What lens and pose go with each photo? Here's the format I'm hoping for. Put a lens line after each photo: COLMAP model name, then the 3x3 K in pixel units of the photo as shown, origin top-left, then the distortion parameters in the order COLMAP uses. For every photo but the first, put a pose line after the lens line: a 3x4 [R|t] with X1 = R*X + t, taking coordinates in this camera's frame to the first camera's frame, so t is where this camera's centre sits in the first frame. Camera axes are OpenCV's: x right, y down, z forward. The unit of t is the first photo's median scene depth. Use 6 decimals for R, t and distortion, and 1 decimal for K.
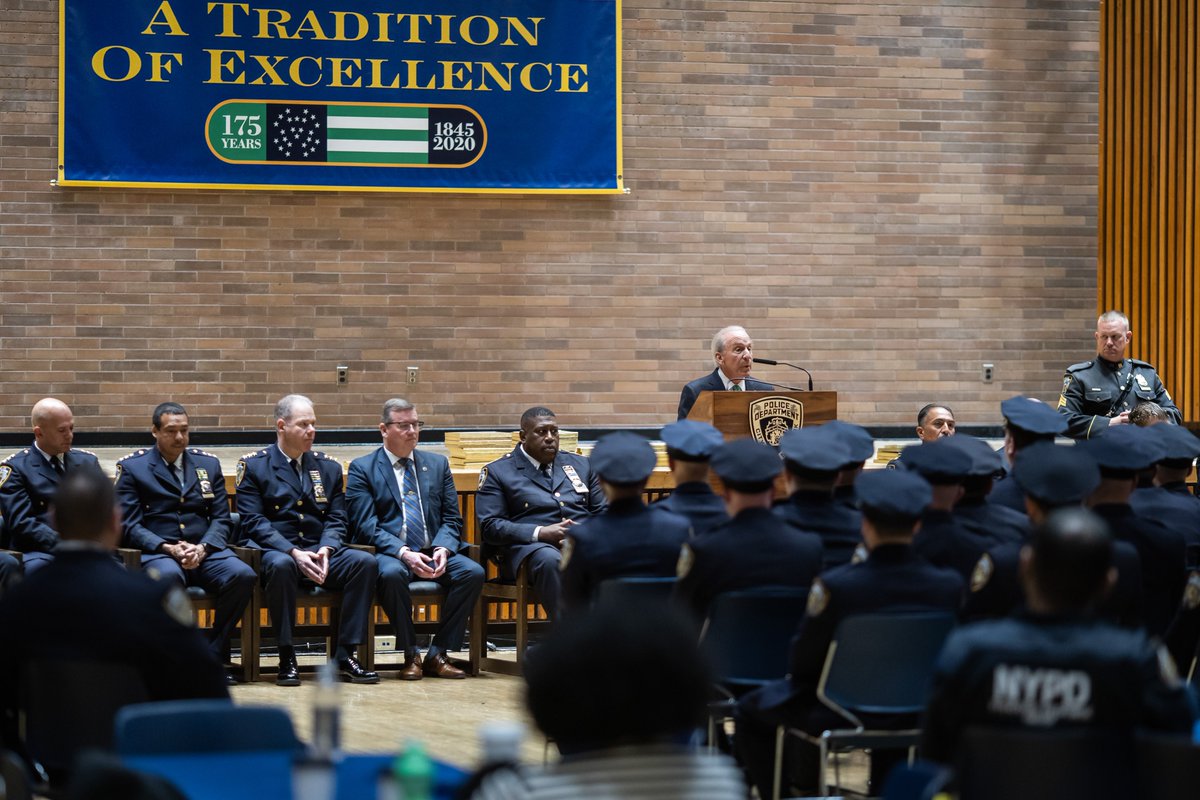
lens RADIAL K [[4595.0, 0, 599.9], [0, 4595.0, 398.0], [0, 0, 1]] dist [0.169789, 0.000000]
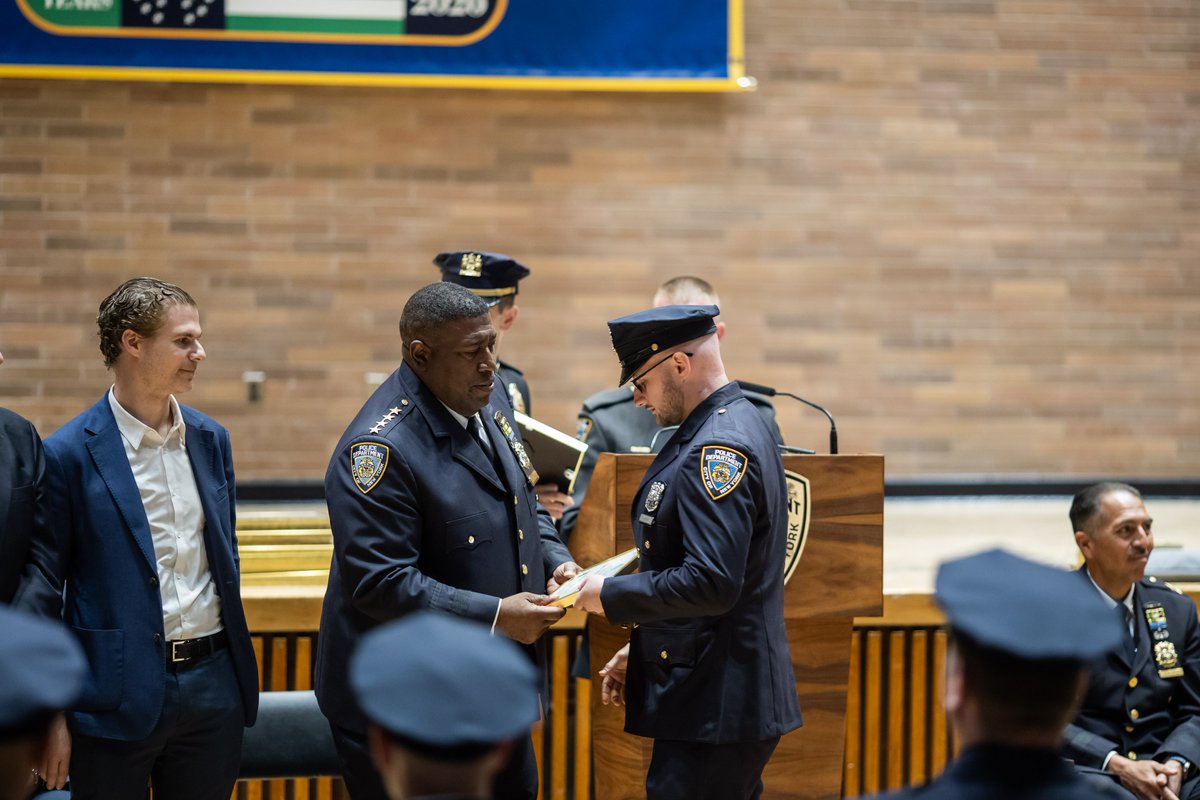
lens RADIAL K [[4595.0, 0, 600.2], [0, 4595.0, 402.9], [0, 0, 1]] dist [0.169789, 0.000000]
pose [[0.990888, 0.009356, -0.134363, 0.067976], [-0.008297, 0.999930, 0.008440, -0.008491], [0.134432, -0.007248, 0.990896, 0.406471]]
